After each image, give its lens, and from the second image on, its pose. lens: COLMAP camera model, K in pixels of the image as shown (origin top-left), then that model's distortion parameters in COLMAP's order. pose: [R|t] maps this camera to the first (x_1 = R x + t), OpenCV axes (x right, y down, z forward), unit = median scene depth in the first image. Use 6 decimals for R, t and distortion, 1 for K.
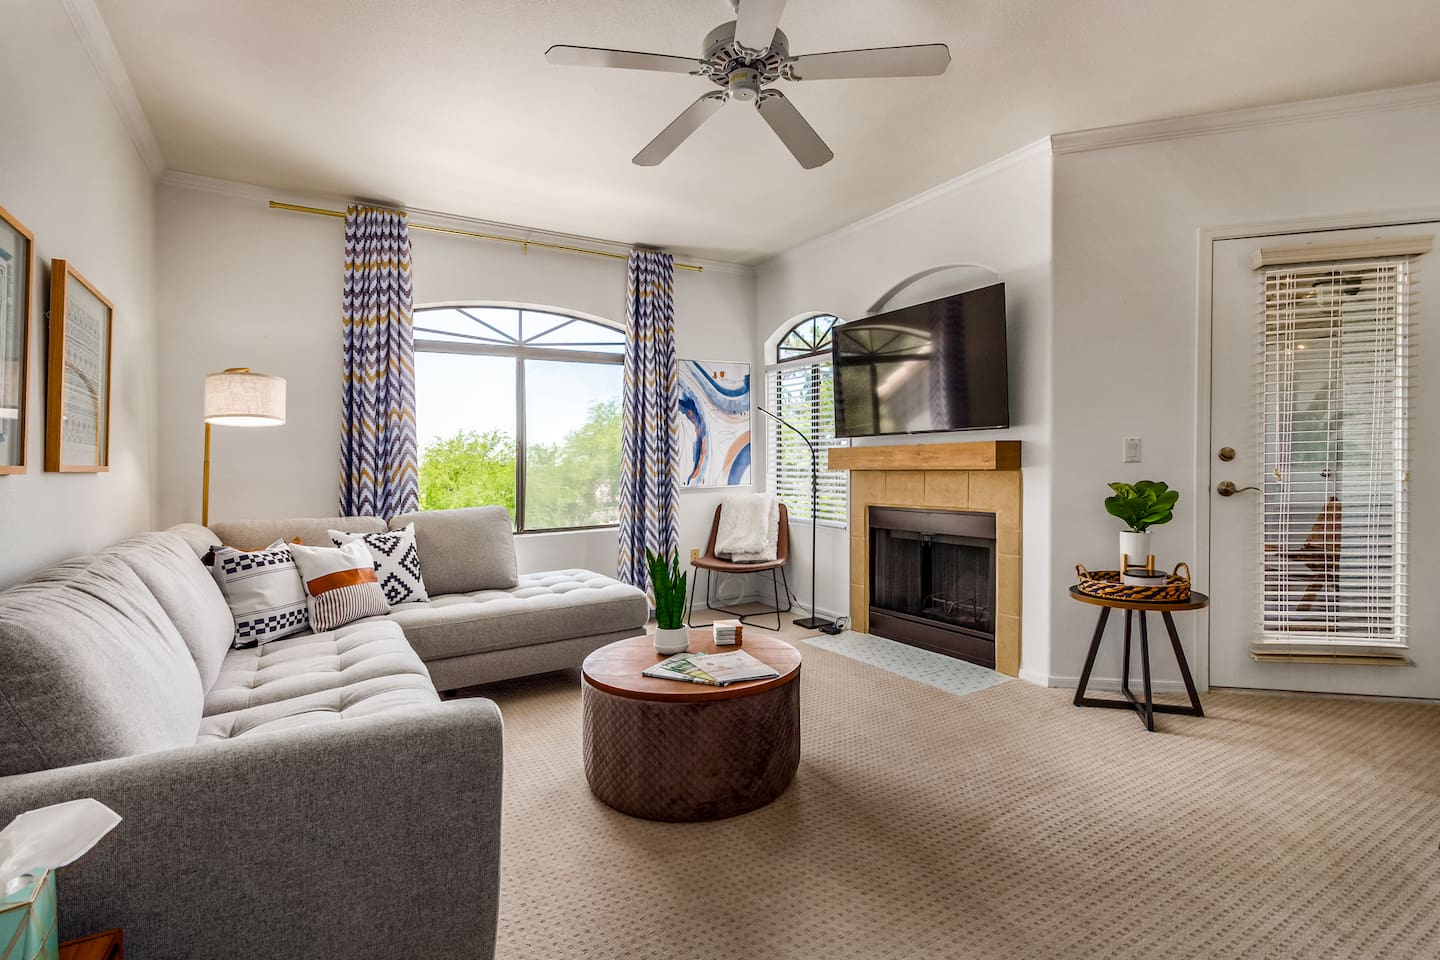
lens RADIAL K [[661.8, 0, 726.4], [0, 661.8, 471.0], [0, 0, 1]] dist [-0.000811, 0.002922]
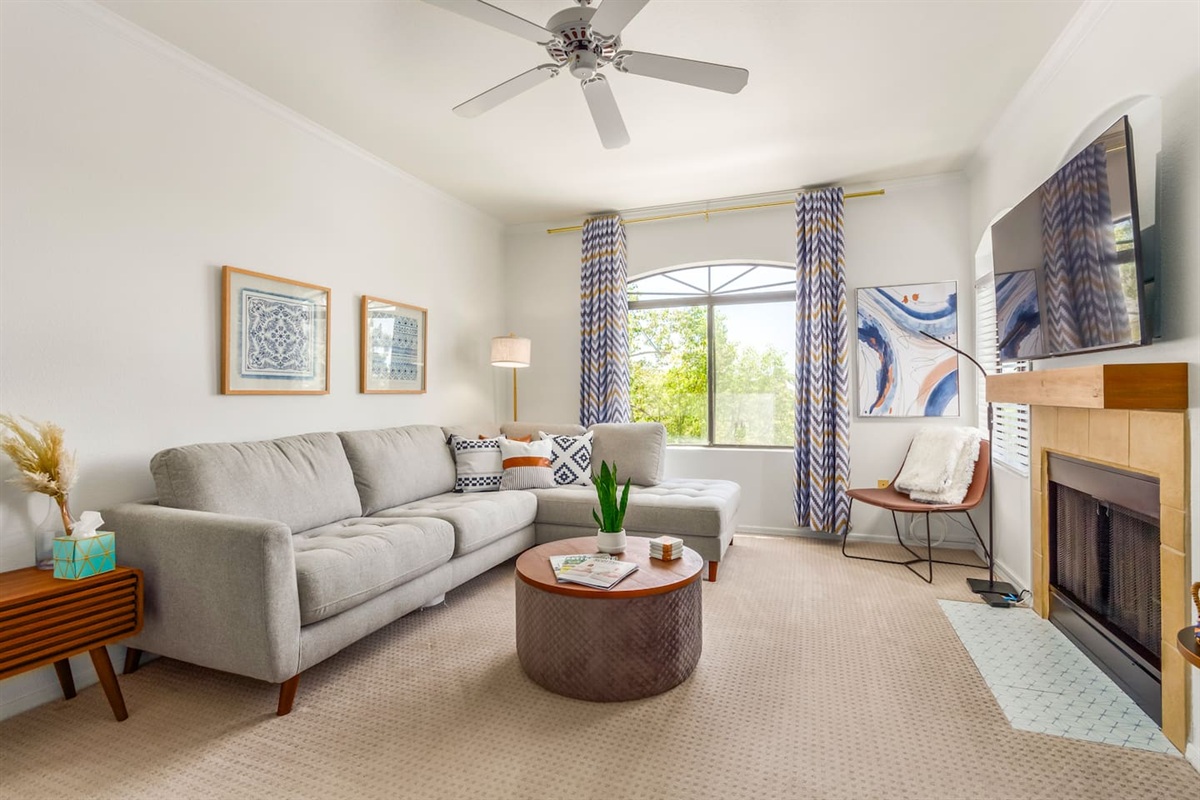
lens RADIAL K [[551.5, 0, 609.3], [0, 551.5, 390.7], [0, 0, 1]] dist [-0.000811, 0.002922]
pose [[0.632846, 0.011123, -0.774198, 0.438588], [-0.016089, 0.999870, 0.001214, -0.010818], [0.774111, 0.011688, 0.632942, 0.236826]]
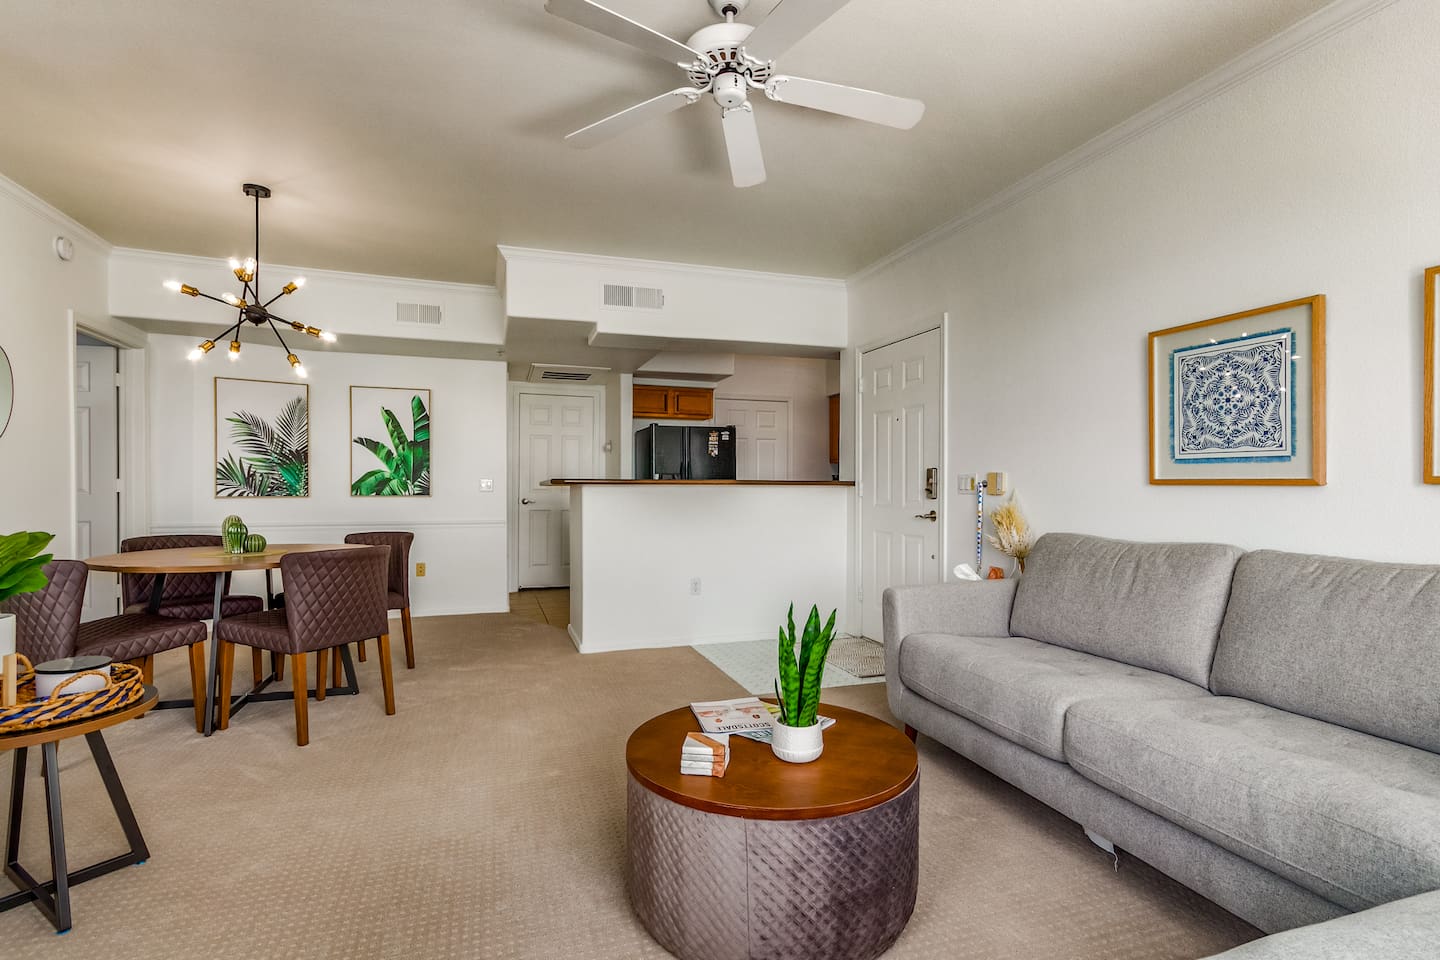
lens RADIAL K [[661.8, 0, 712.1], [0, 661.8, 484.9], [0, 0, 1]] dist [-0.000811, 0.002922]
pose [[-0.980086, 0.011537, 0.198239, -0.081724], [0.013719, 0.999859, 0.009639, -0.009977], [-0.198100, 0.012167, -0.980106, 1.081494]]
